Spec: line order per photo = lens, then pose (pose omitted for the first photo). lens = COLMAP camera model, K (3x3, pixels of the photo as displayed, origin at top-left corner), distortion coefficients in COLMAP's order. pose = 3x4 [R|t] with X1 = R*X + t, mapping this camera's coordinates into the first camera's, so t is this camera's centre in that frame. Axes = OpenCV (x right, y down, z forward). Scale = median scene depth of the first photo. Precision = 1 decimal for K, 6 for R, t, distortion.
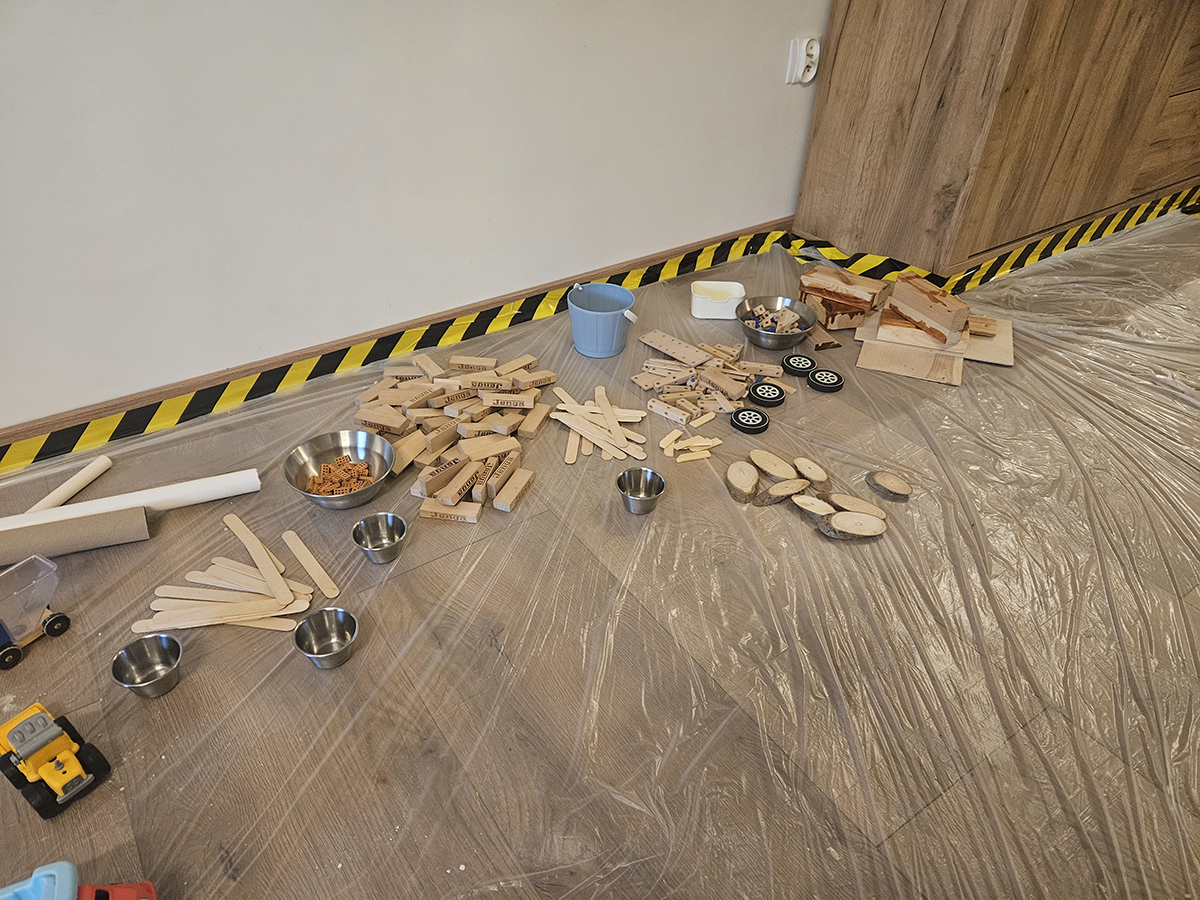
lens RADIAL K [[805.2, 0, 600.0], [0, 805.2, 450.0], [0, 0, 1]] dist [0.048762, -0.039858]
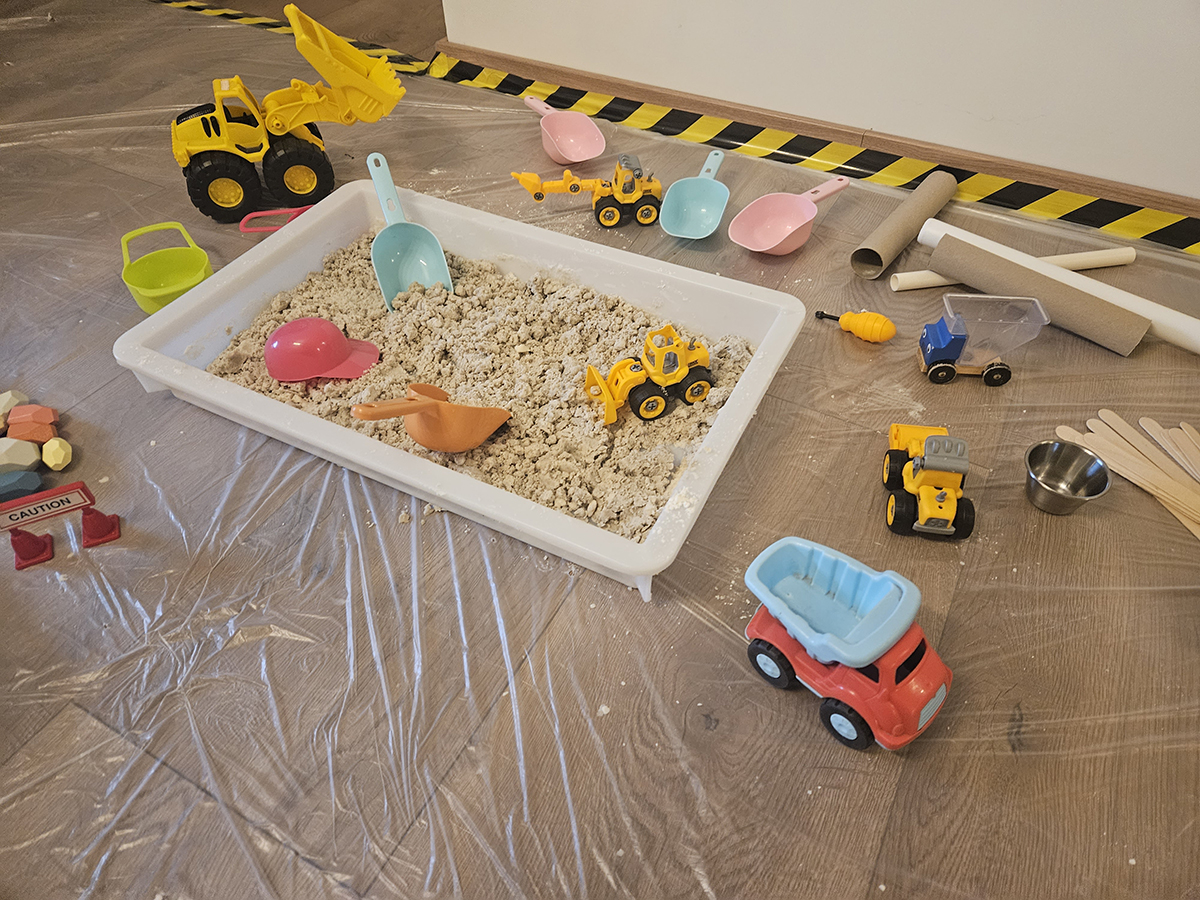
lens RADIAL K [[805.2, 0, 600.0], [0, 805.2, 450.0], [0, 0, 1]] dist [0.048762, -0.039858]
pose [[0.430601, 0.633738, -0.642619, -0.232990], [-0.513987, 0.757459, 0.402583, 0.148373], [0.741890, 0.156945, 0.651896, 0.097538]]
